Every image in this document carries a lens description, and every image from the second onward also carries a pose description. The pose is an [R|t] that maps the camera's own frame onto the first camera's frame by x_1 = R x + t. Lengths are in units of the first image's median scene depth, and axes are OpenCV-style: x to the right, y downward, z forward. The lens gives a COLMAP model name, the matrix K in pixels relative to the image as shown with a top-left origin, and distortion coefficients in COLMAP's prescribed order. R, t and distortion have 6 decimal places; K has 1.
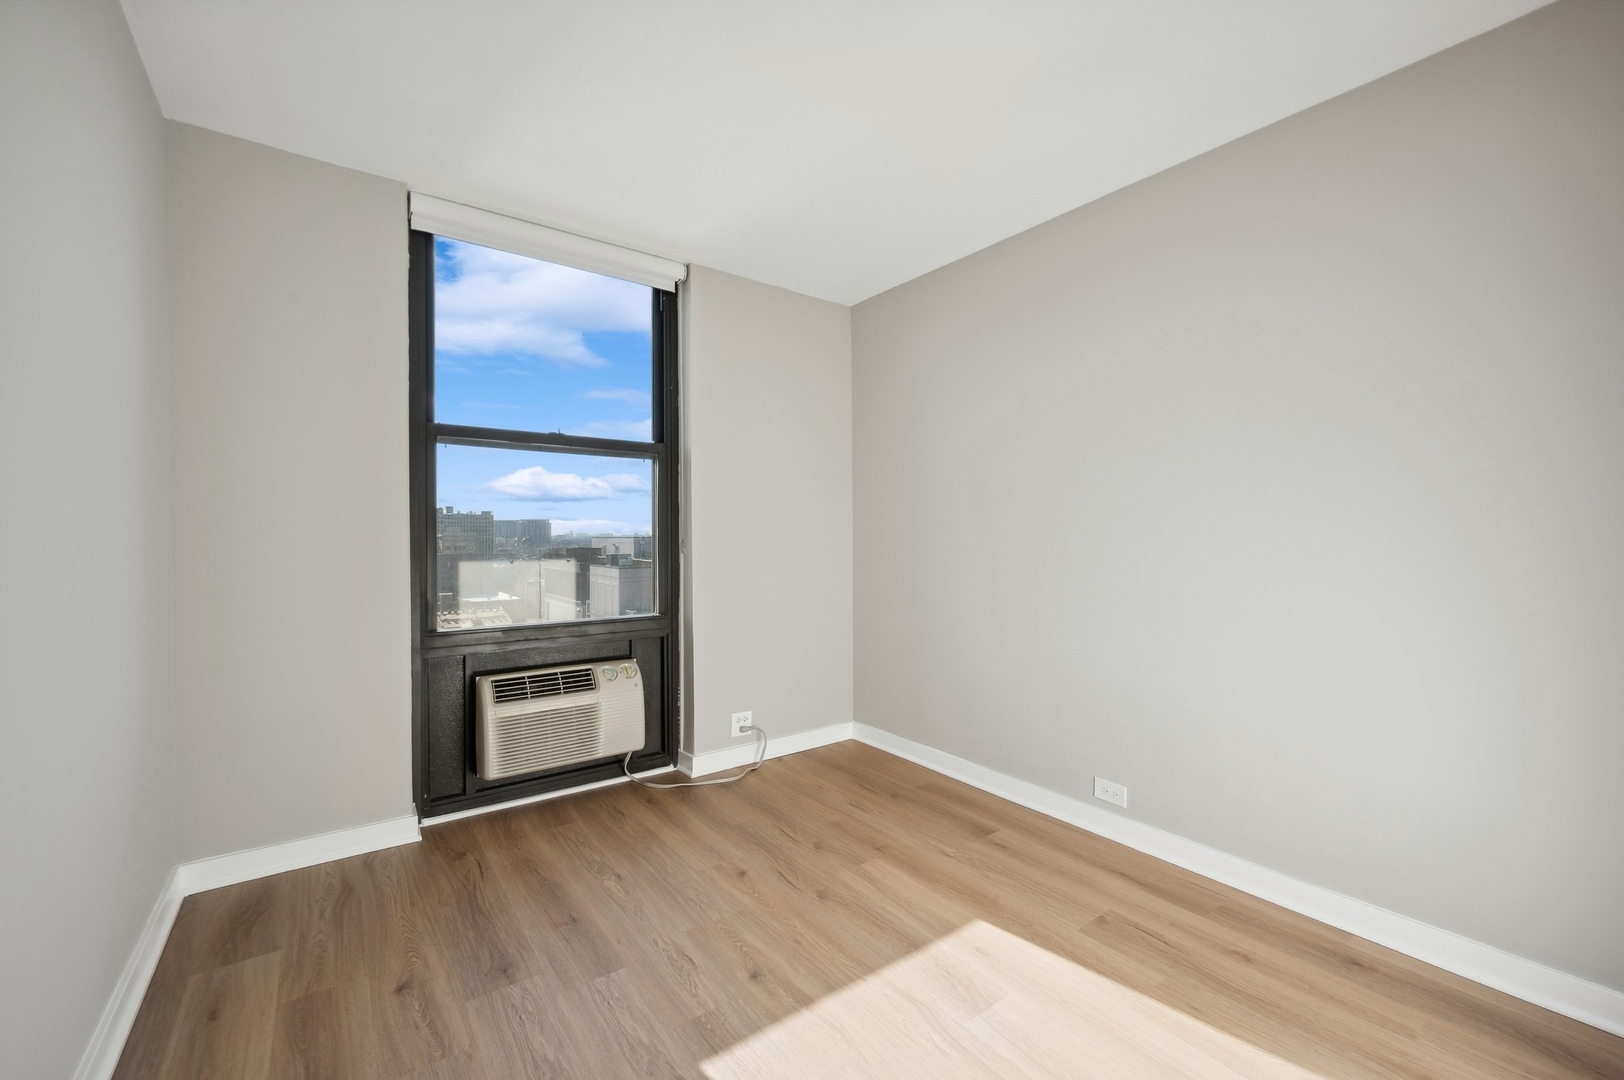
lens RADIAL K [[657.4, 0, 795.8], [0, 657.4, 554.3], [0, 0, 1]] dist [-0.001668, -0.000859]
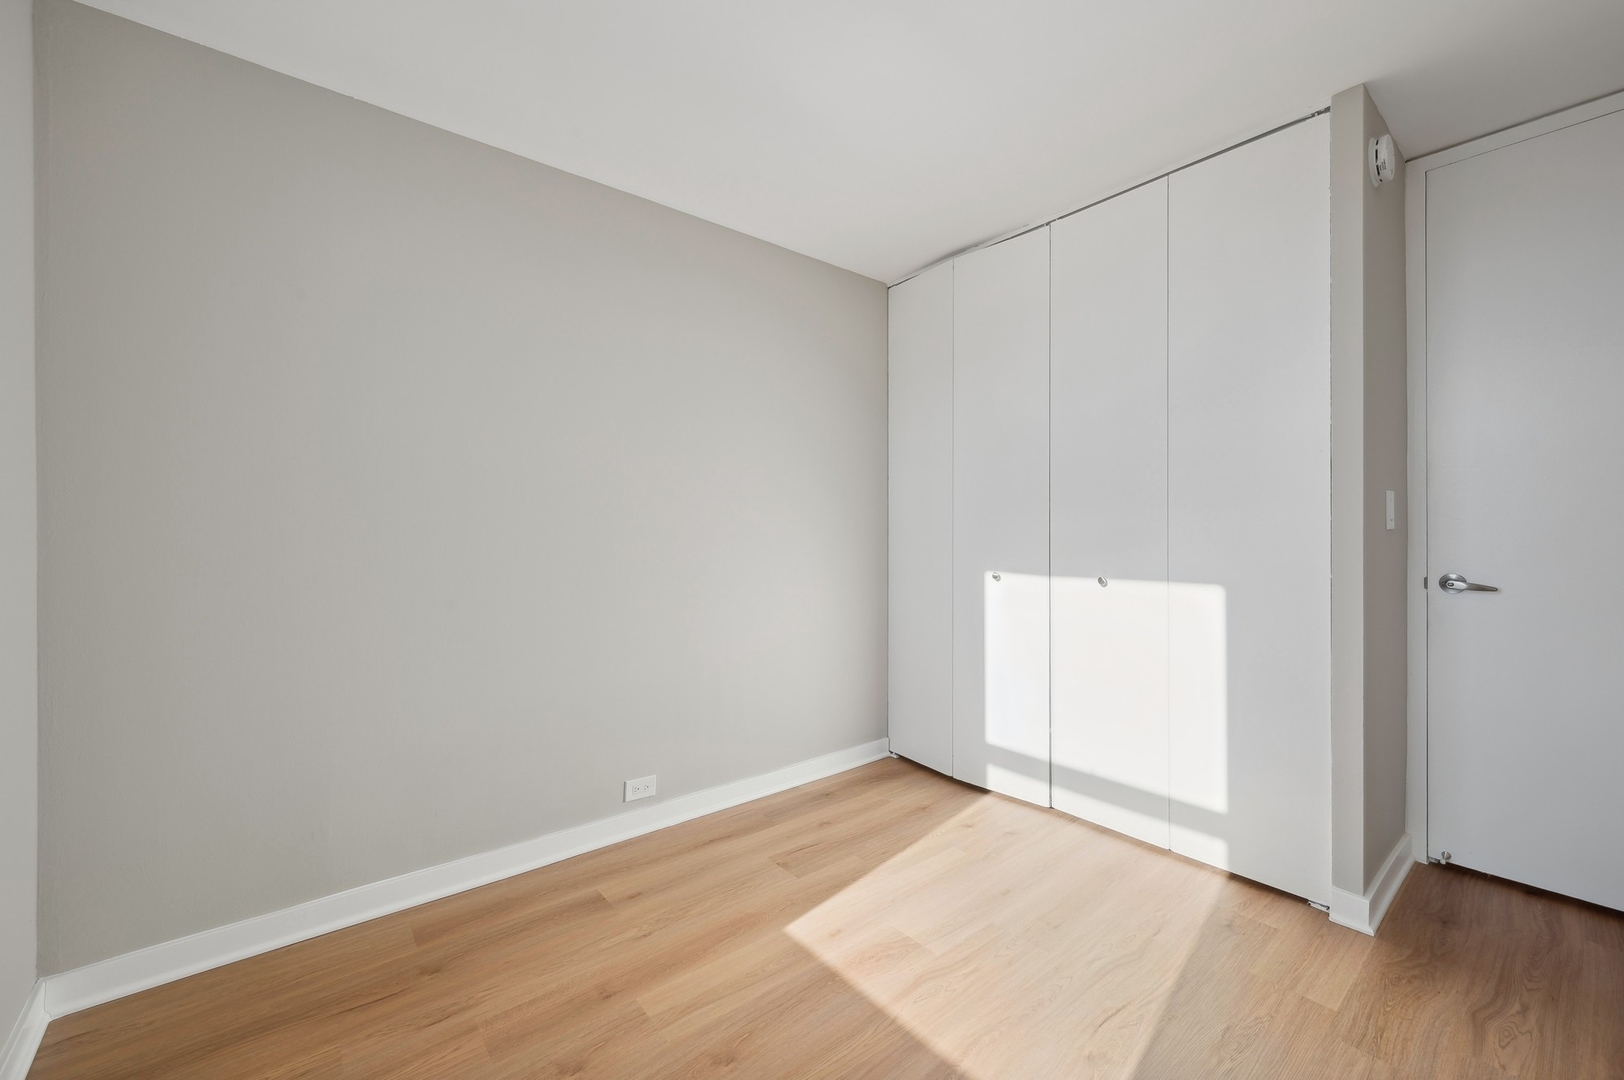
lens RADIAL K [[657.4, 0, 818.2], [0, 657.4, 528.7], [0, 0, 1]] dist [-0.001668, -0.000859]
pose [[-0.080030, 0.004939, 0.996780, -0.680018], [0.029137, 0.999572, -0.002614, -0.033471], [-0.996366, 0.028834, -0.080140, 0.976785]]
